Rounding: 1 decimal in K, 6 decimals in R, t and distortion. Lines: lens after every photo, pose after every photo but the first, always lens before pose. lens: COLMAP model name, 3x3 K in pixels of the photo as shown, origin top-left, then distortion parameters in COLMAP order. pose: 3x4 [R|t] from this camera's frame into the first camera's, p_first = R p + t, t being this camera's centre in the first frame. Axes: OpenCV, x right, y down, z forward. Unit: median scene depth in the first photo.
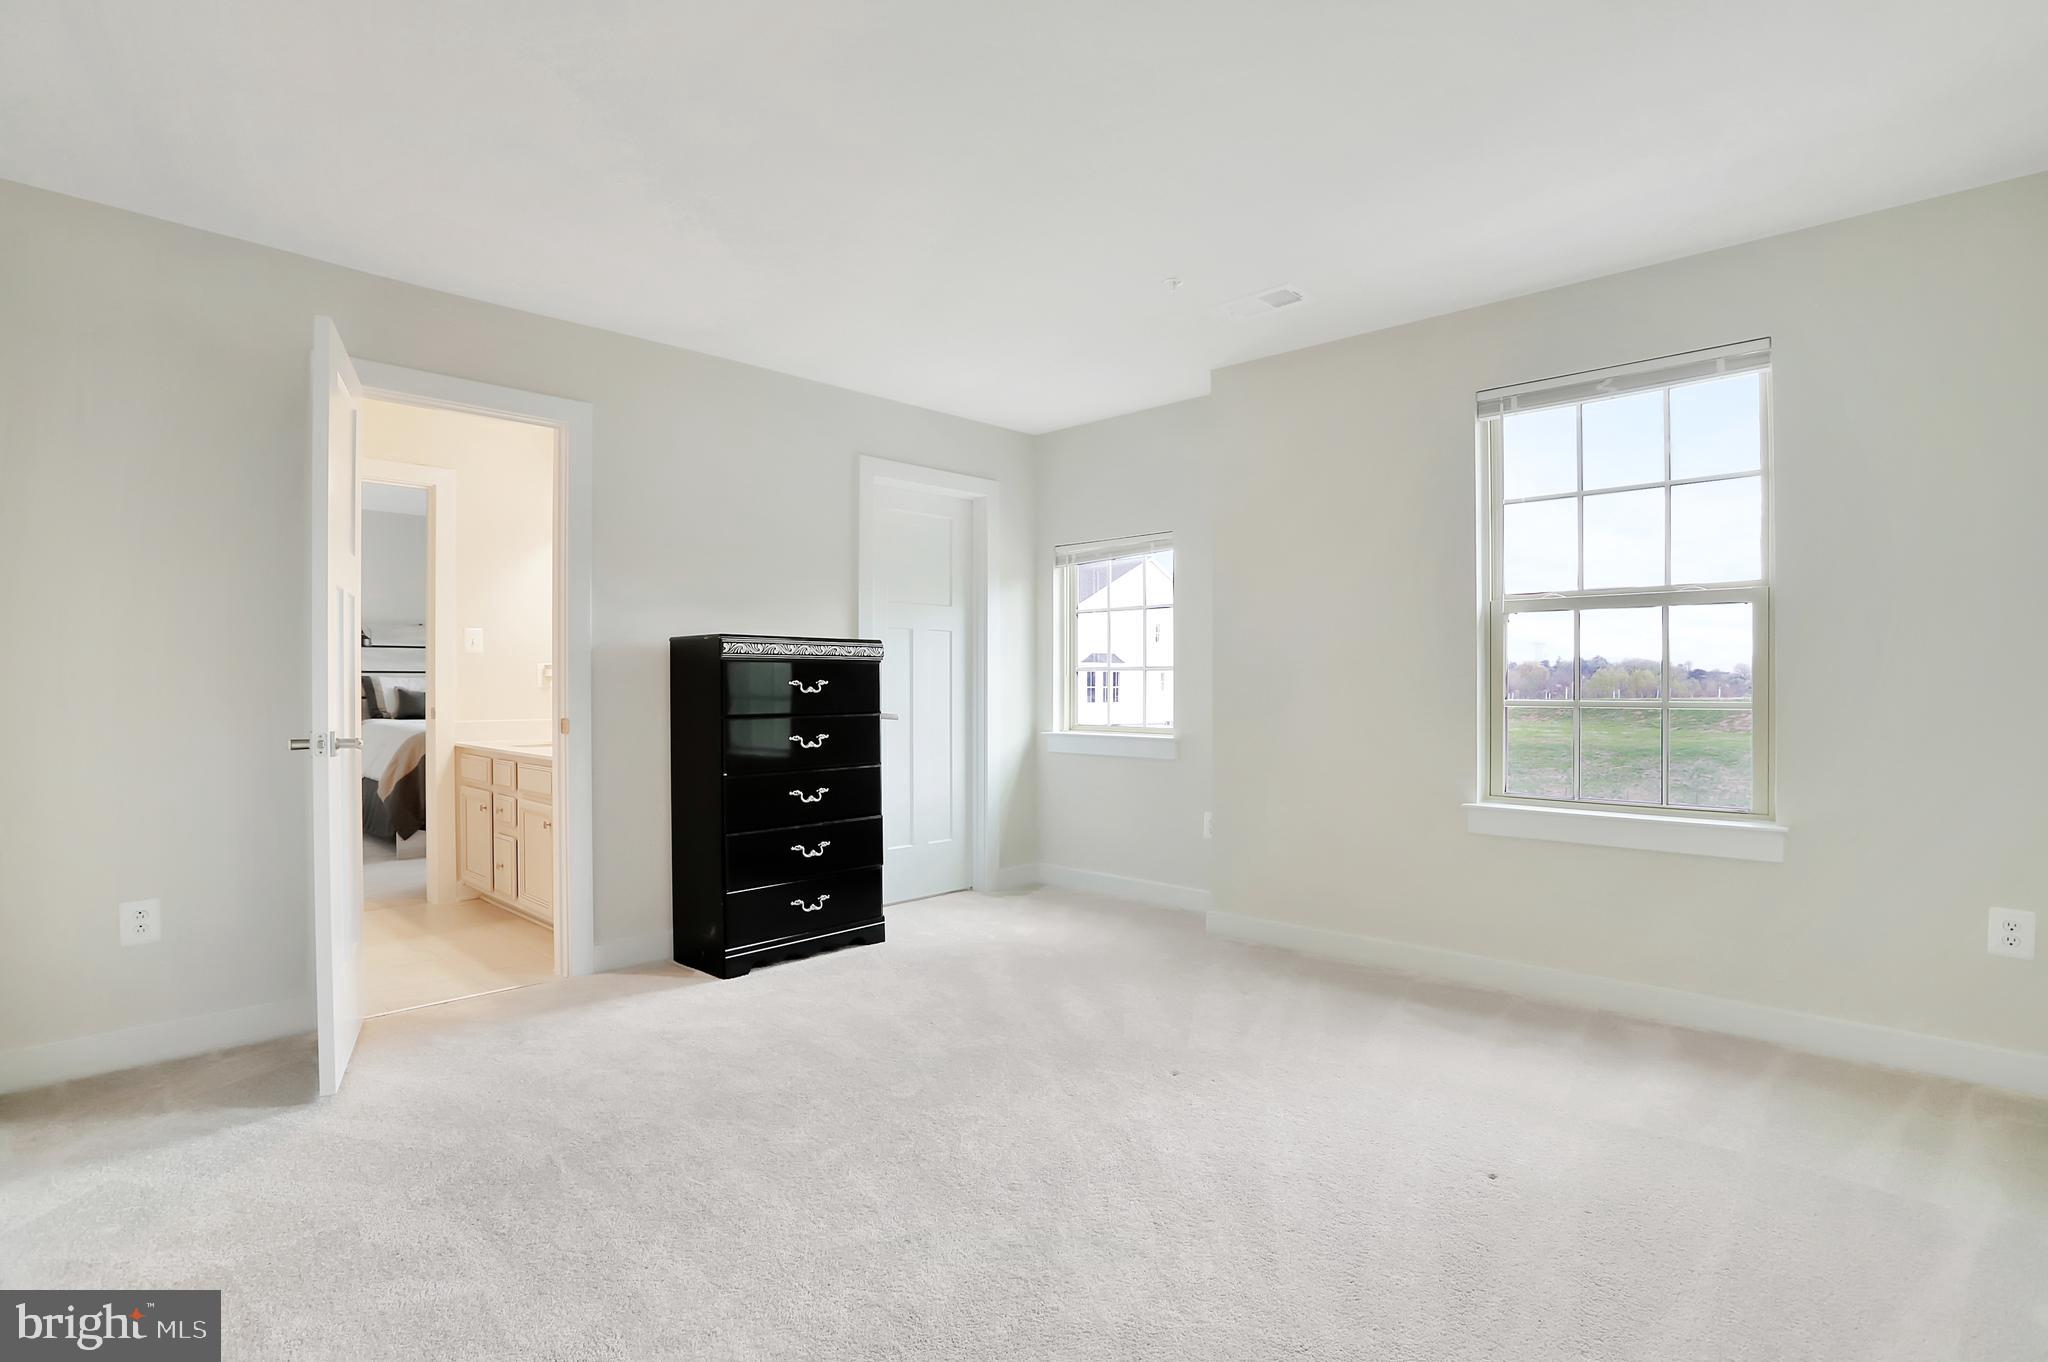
lens RADIAL K [[1008.2, 0, 1016.9], [0, 1008.2, 680.6], [0, 0, 1]] dist [-0.001958, 0.000383]
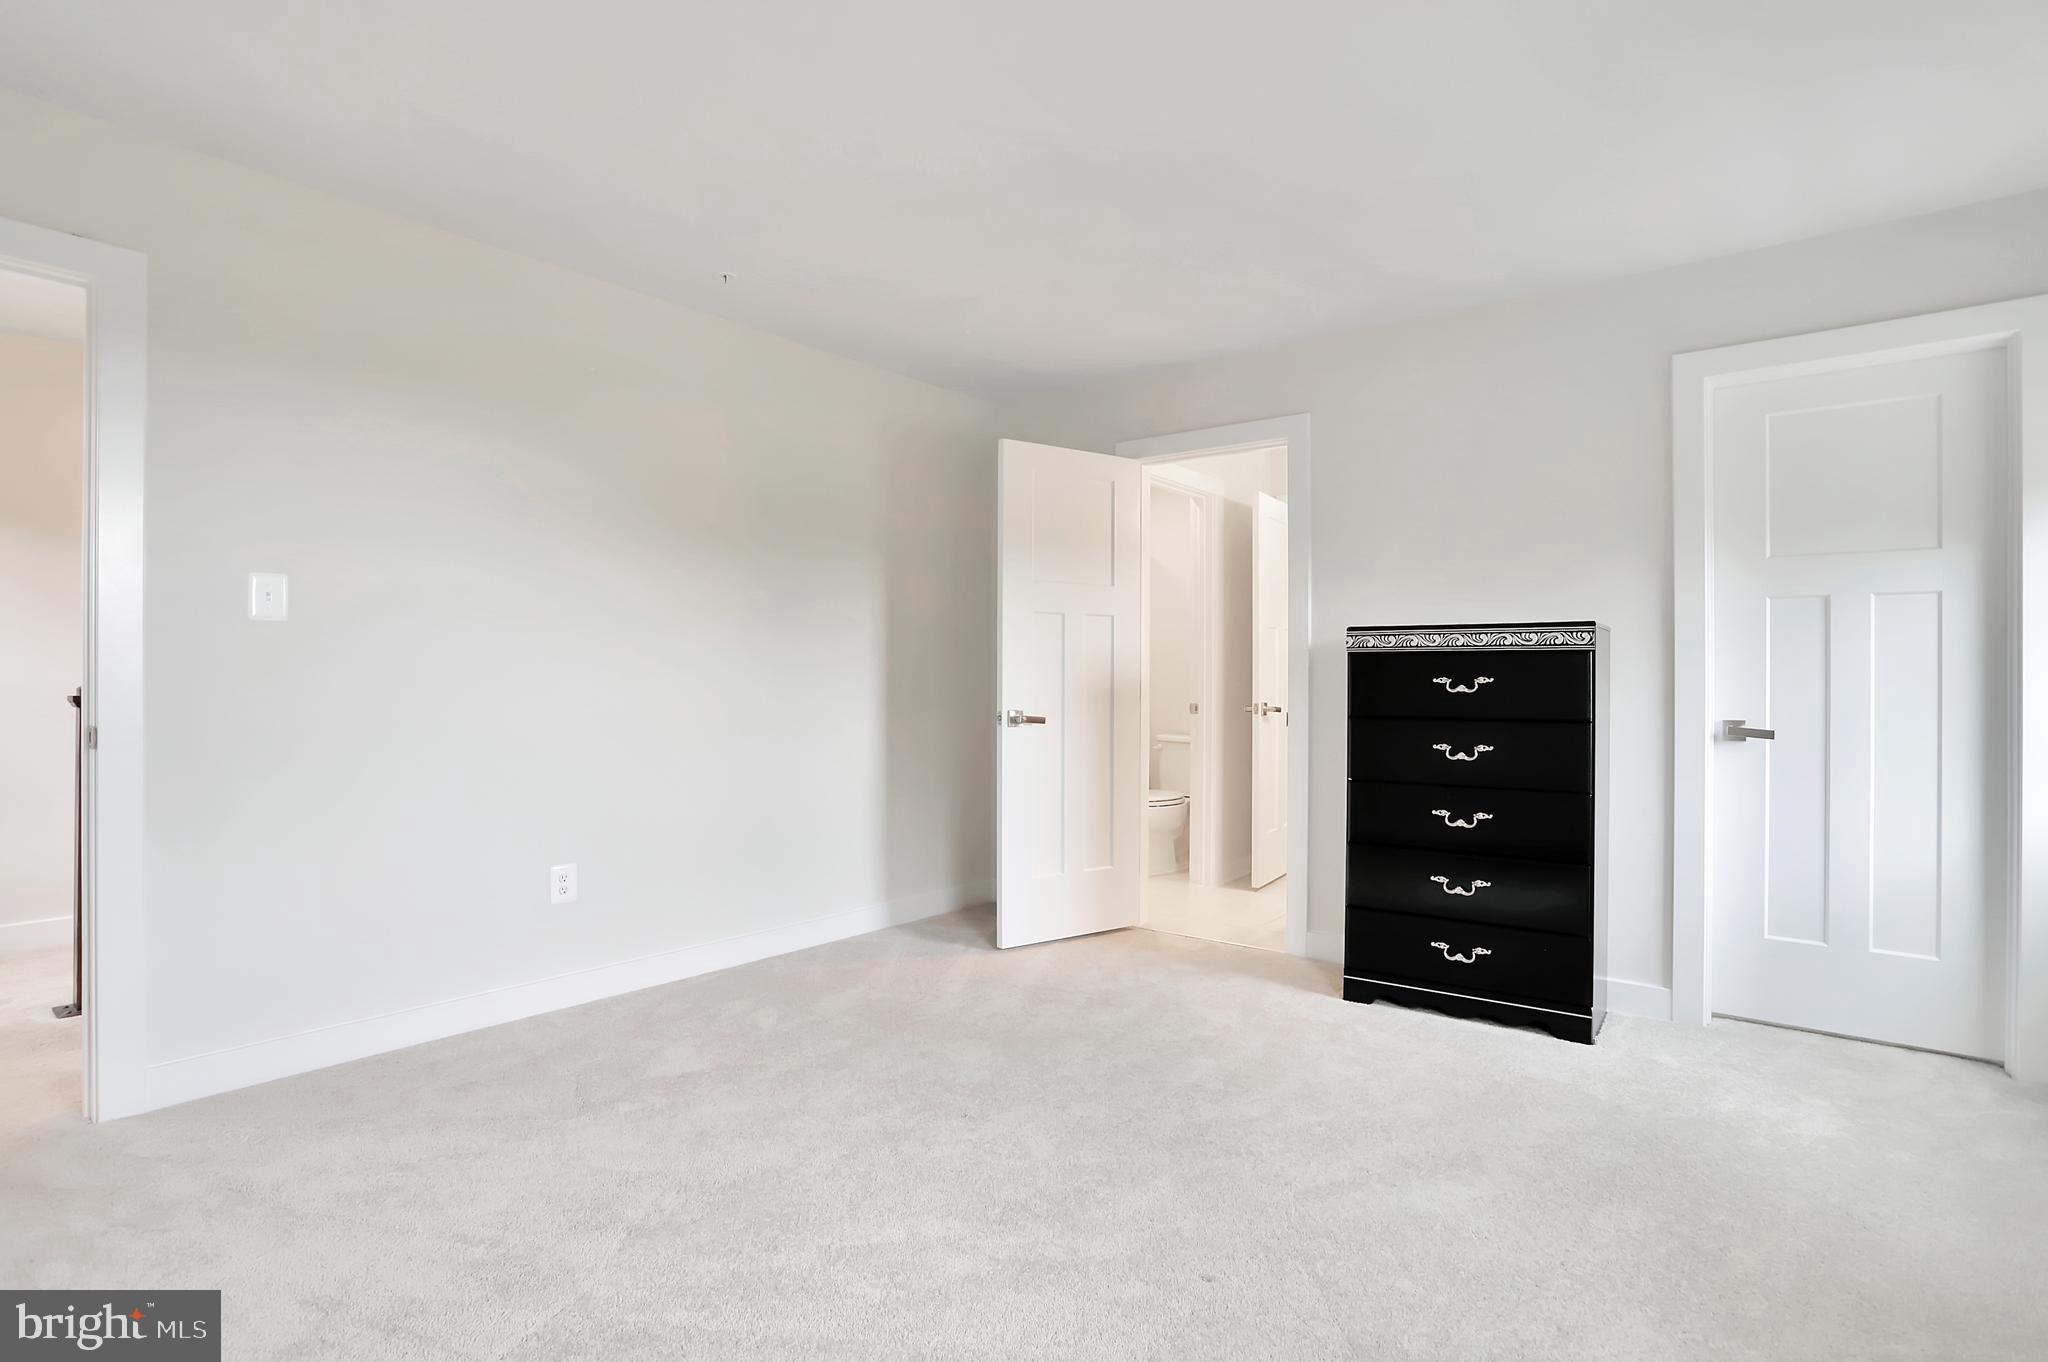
lens RADIAL K [[1008.2, 0, 1016.9], [0, 1008.2, 680.6], [0, 0, 1]] dist [-0.001958, 0.000383]
pose [[0.151553, 0.004410, -0.988439, 0.528648], [-0.005142, 0.999980, 0.003674, 0.001147], [0.988436, 0.004526, 0.151573, 0.510201]]
